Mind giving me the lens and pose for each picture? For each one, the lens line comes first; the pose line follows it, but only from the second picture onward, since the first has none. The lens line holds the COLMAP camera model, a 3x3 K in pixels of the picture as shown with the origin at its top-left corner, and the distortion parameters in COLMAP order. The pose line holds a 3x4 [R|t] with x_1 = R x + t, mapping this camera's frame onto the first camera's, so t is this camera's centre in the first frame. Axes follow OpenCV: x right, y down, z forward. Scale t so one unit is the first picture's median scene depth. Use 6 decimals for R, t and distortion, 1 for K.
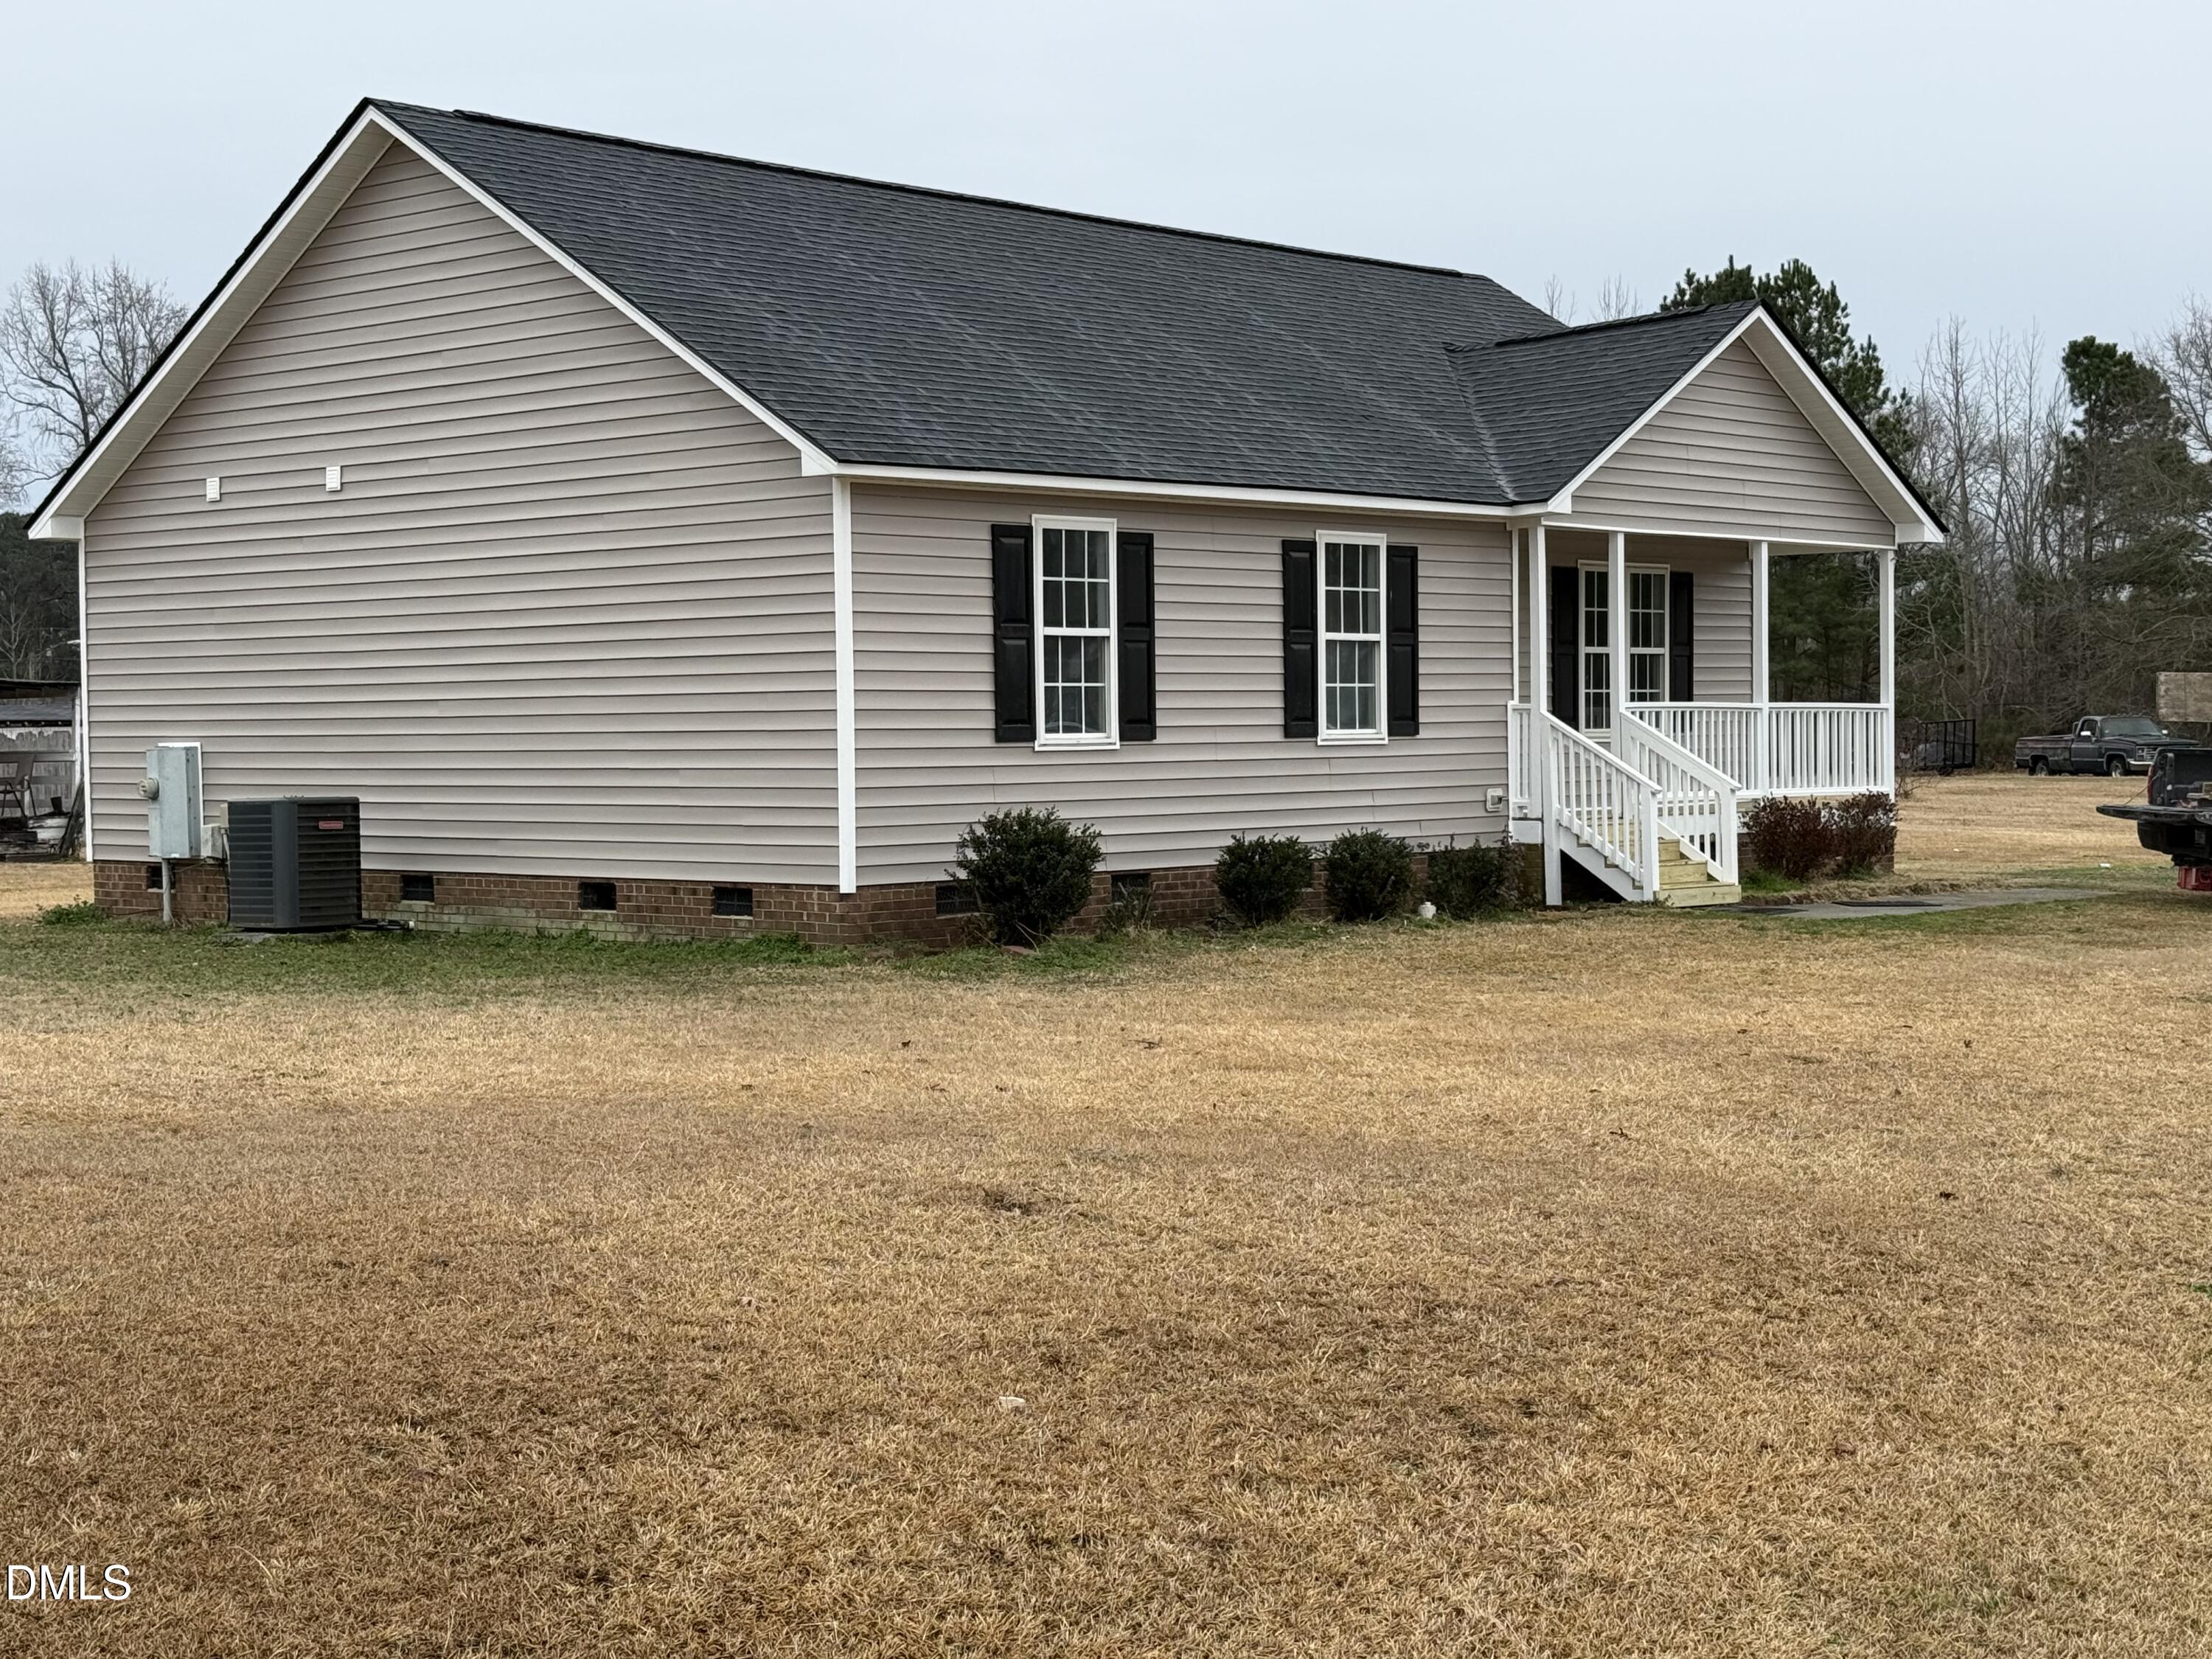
lens RADIAL K [[3240.4, 0, 1114.6], [0, 3240.4, 835.0], [0, 0, 1]] dist [0.122738, 0.000000]
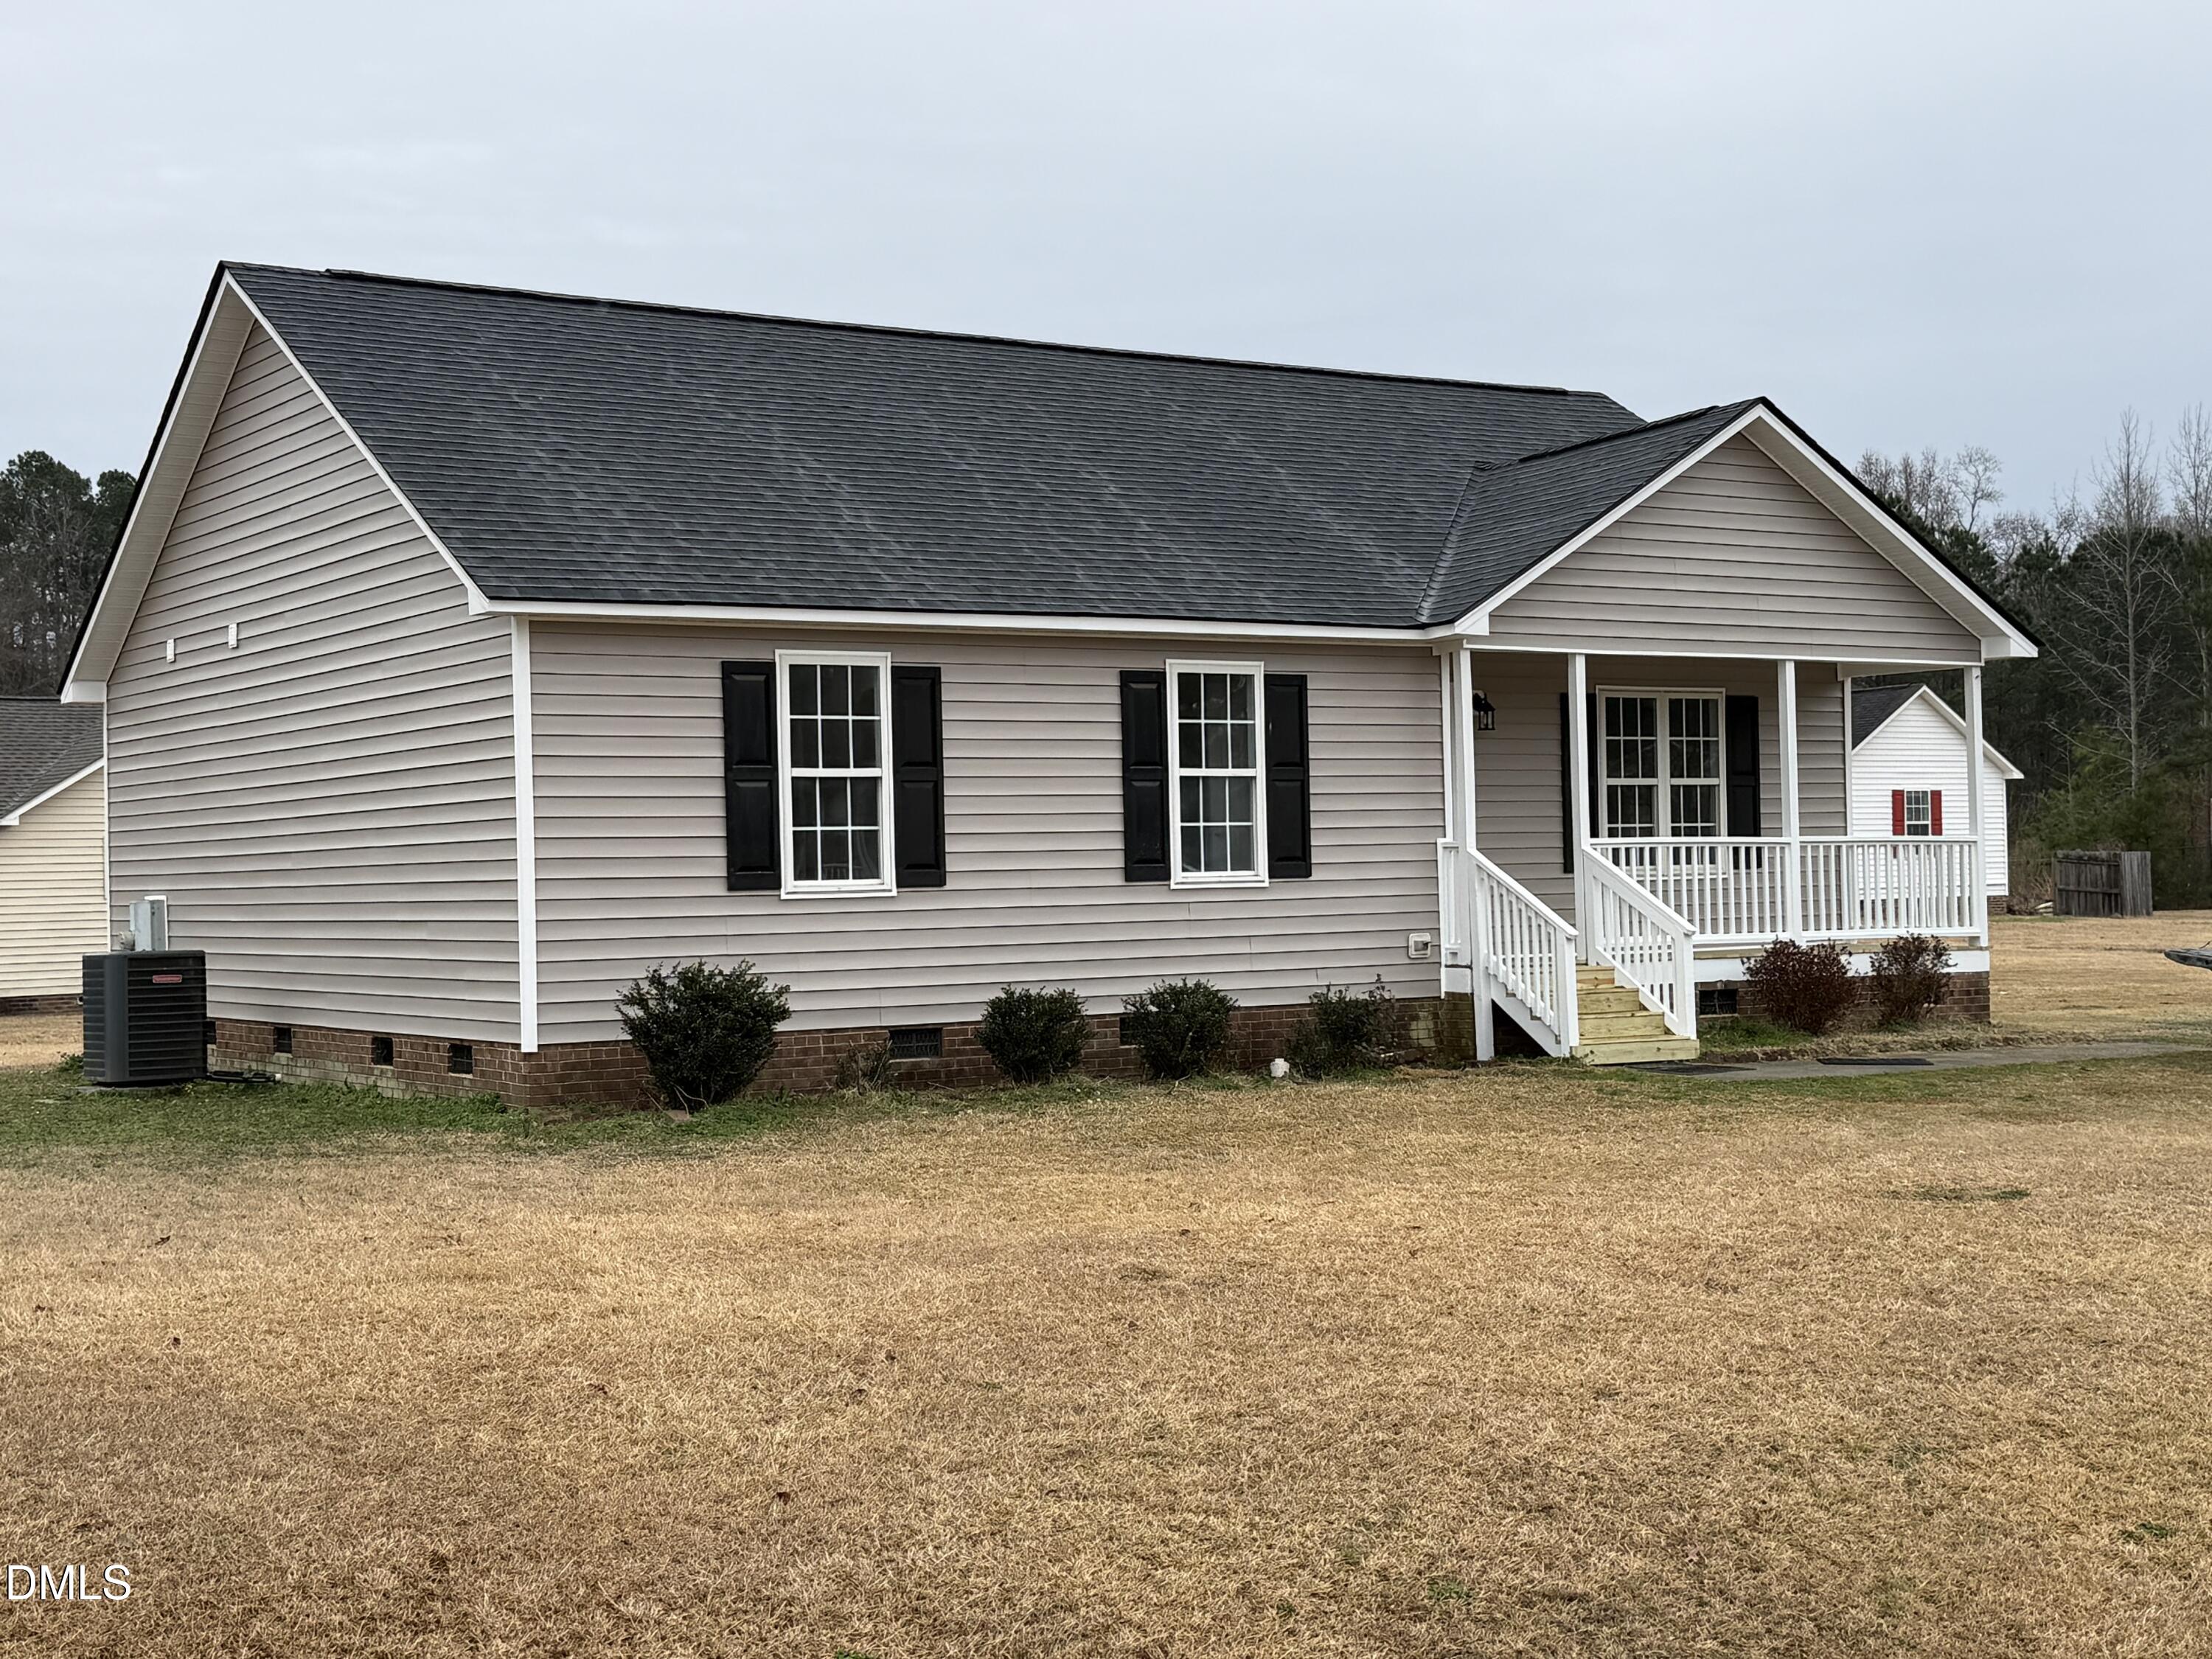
lens RADIAL K [[2940.7, 0, 1094.3], [0, 2940.7, 829.2], [0, 0, 1]] dist [0.116517, 0.000000]
pose [[0.968794, -0.013104, -0.247521, 0.254644], [0.002190, 0.999015, -0.044319, -0.007516], [0.247858, 0.042394, 0.967868, 0.176198]]
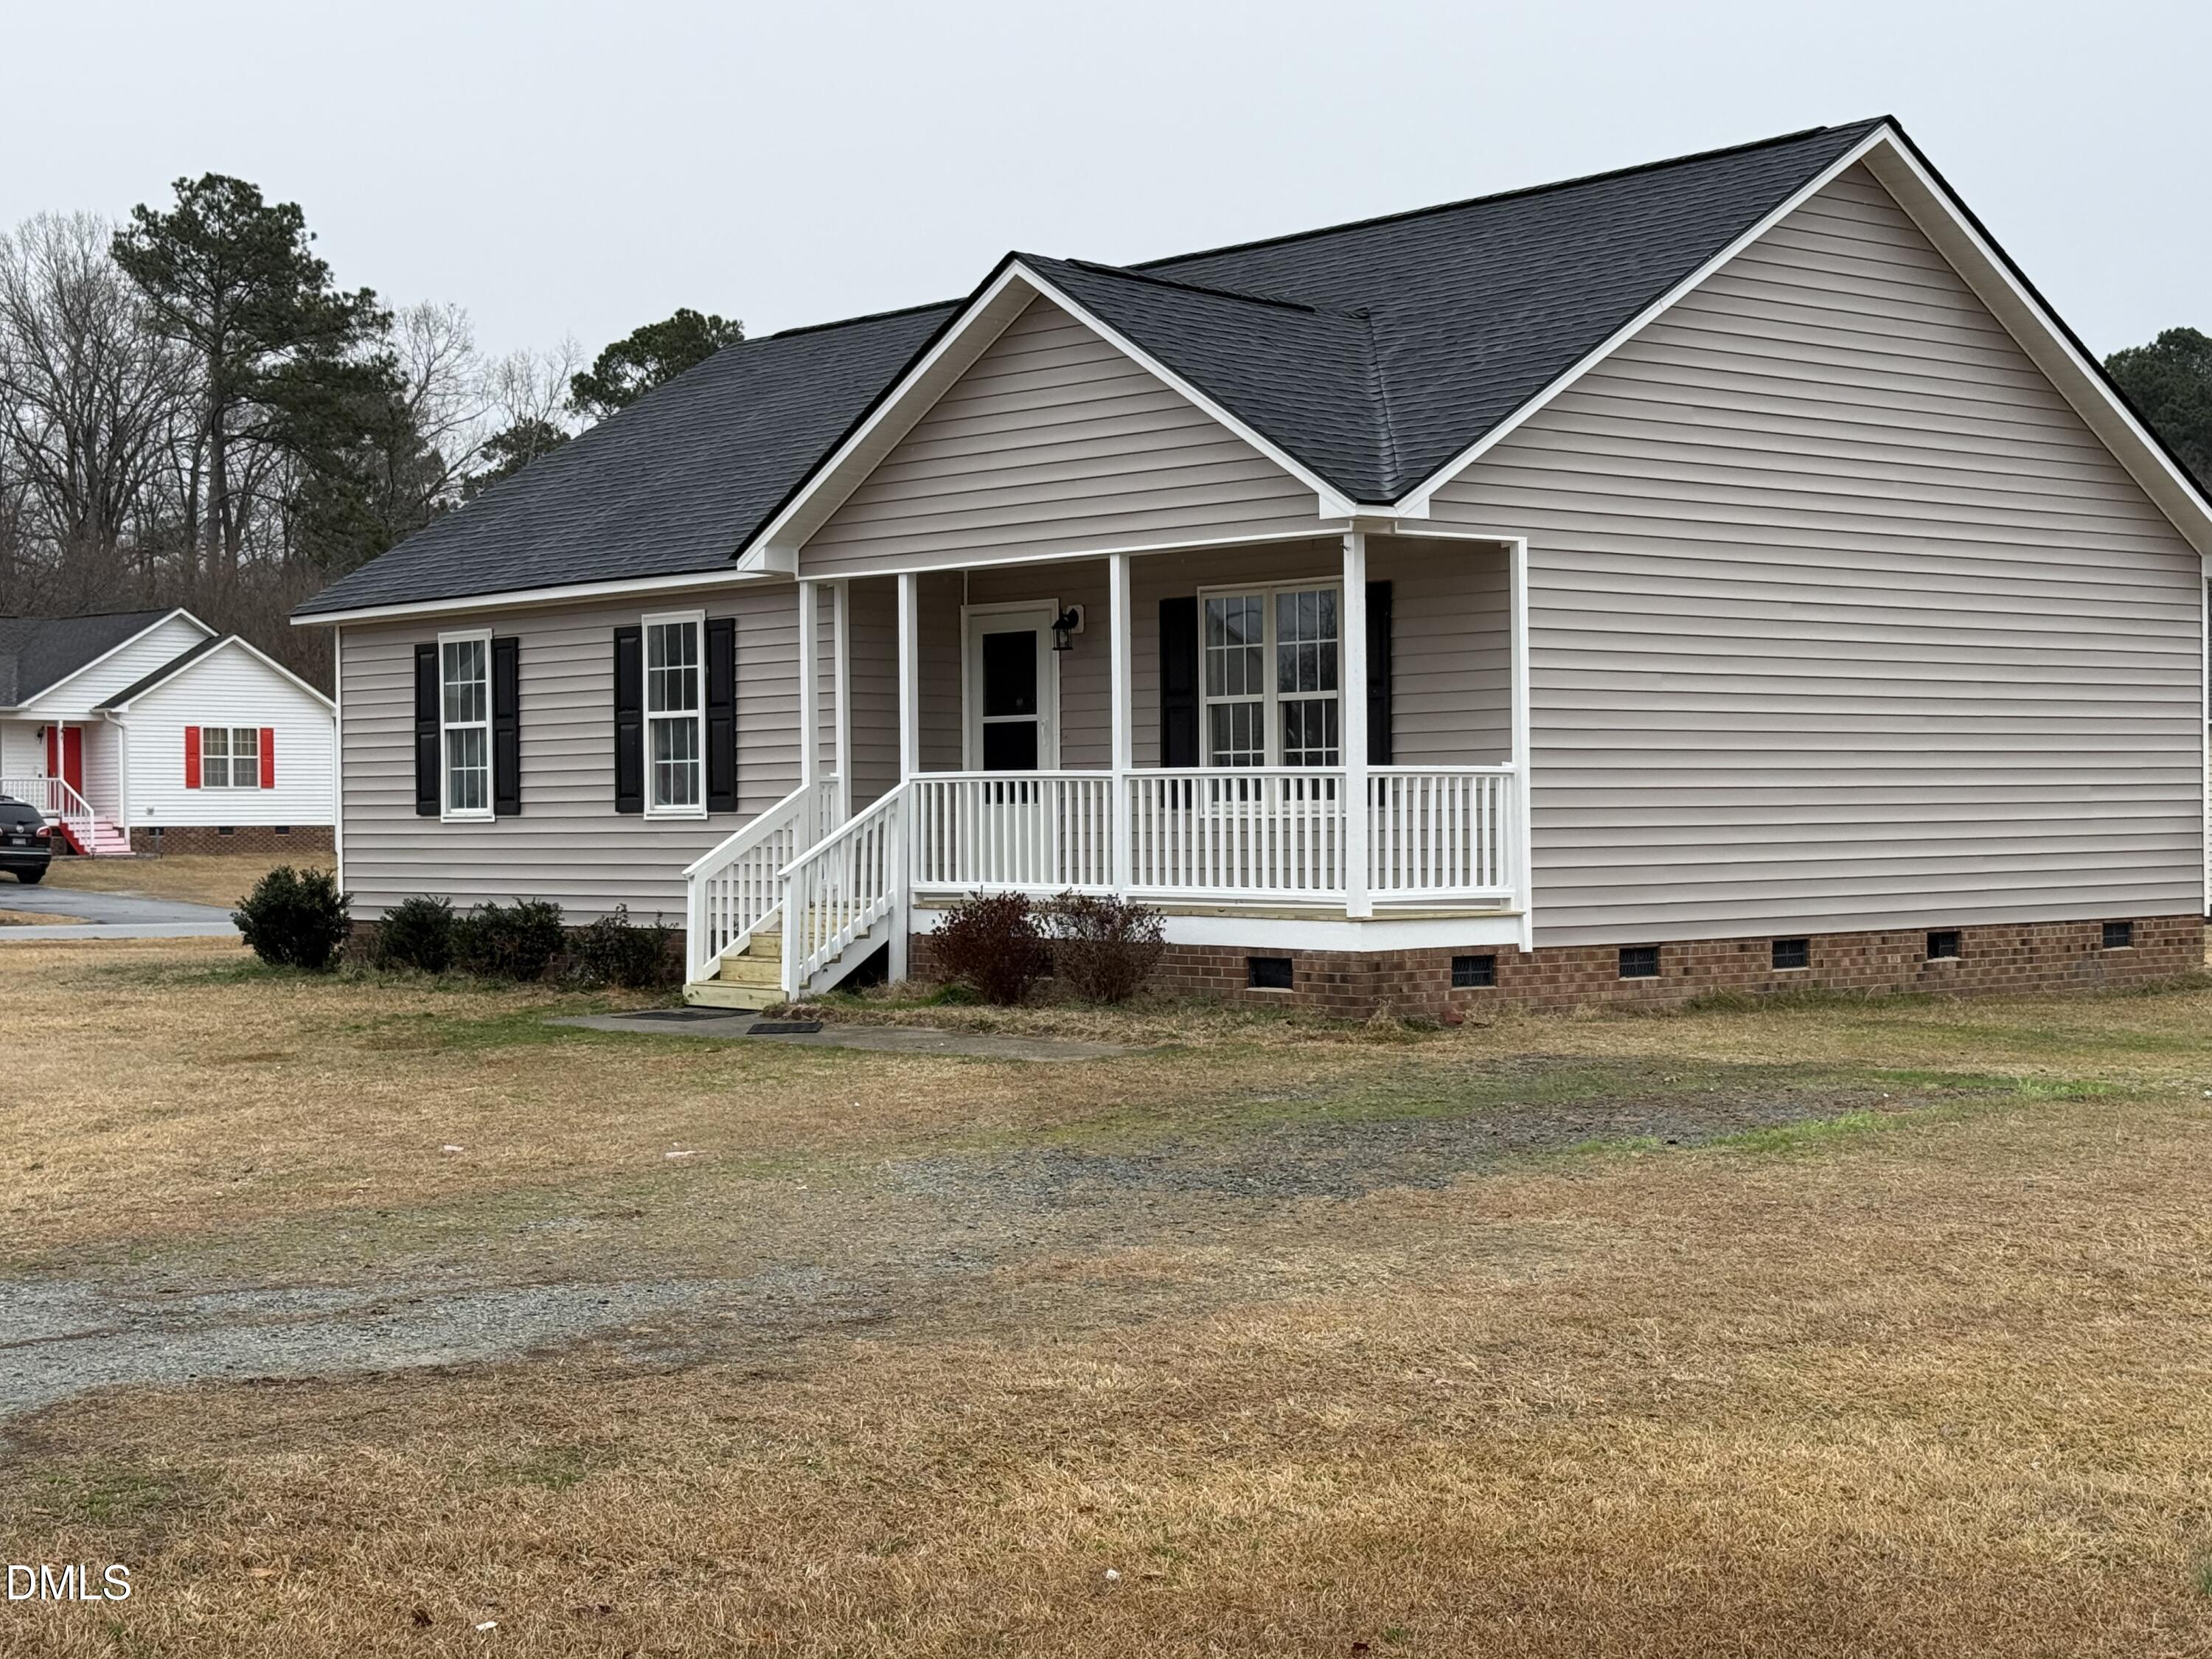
lens RADIAL K [[3539.2, 0, 1045.8], [0, 3539.2, 832.4], [0, 0, 1]] dist [0.091017, 0.000000]
pose [[-0.110885, 0.020895, -0.993614, 1.202710], [-0.017960, 0.999574, 0.023025, -0.053096], [0.993671, 0.020398, -0.110463, 1.272333]]
